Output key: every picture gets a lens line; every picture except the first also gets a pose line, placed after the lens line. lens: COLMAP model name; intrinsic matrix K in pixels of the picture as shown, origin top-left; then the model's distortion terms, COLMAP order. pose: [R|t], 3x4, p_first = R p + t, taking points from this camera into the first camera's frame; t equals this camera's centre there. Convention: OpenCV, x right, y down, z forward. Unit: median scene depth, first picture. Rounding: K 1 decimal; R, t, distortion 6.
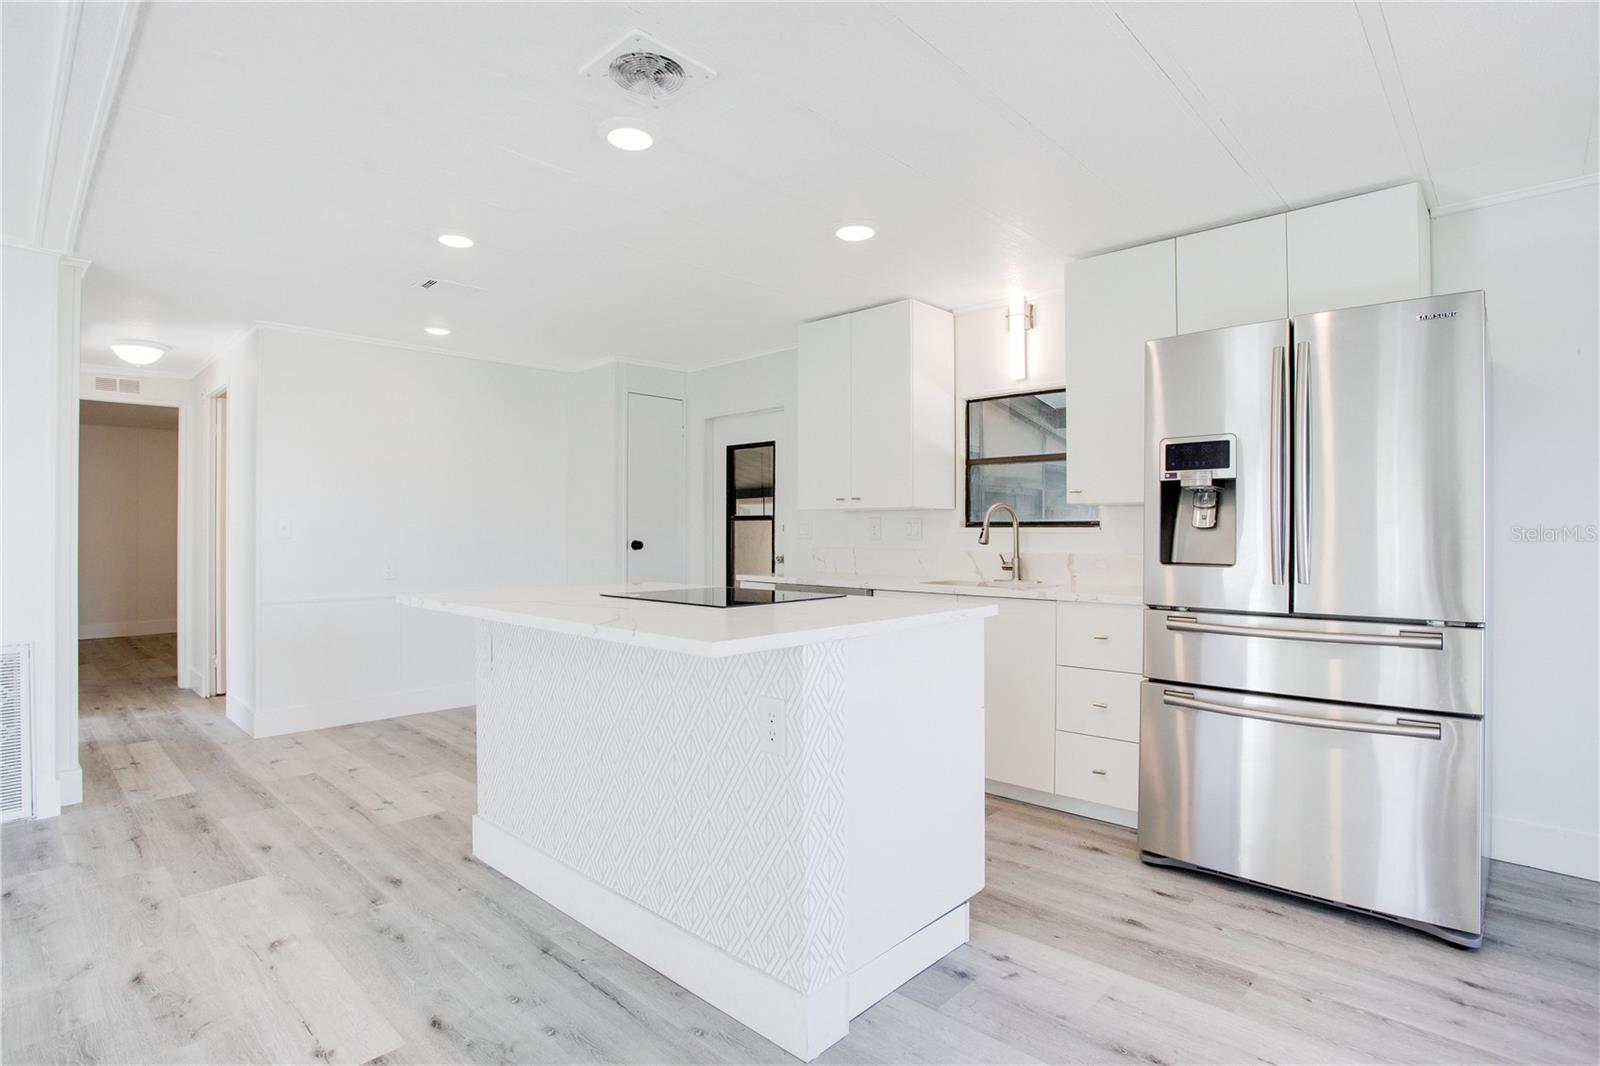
lens RADIAL K [[949.7, 0, 800.0], [0, 949.7, 533.0], [0, 0, 1]] dist [-0.092713, 0.083049]
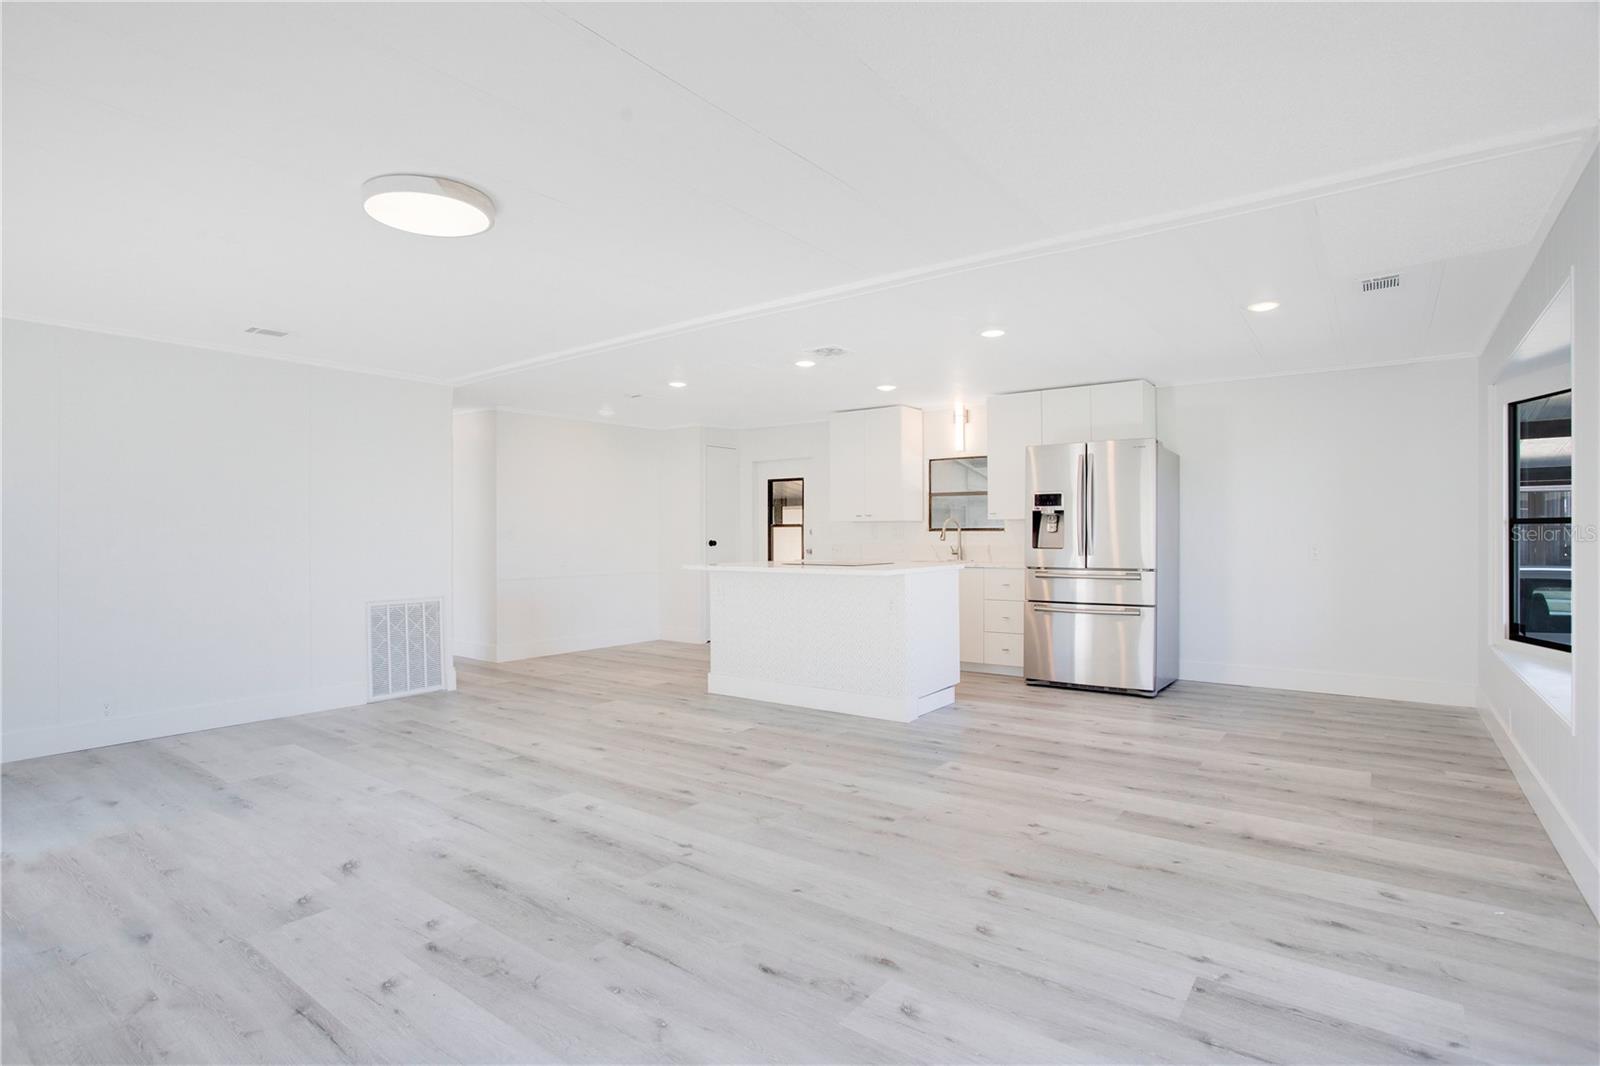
lens RADIAL K [[799.8, 0, 800.0], [0, 799.8, 533.0], [0, 0, 1]] dist [-0.035066, 0.000771]
pose [[0.998095, -0.004771, 0.061514, -0.193608], [0.004913, 0.999986, -0.002159, -0.000874], [-0.061503, 0.002457, 0.998104, -0.584869]]
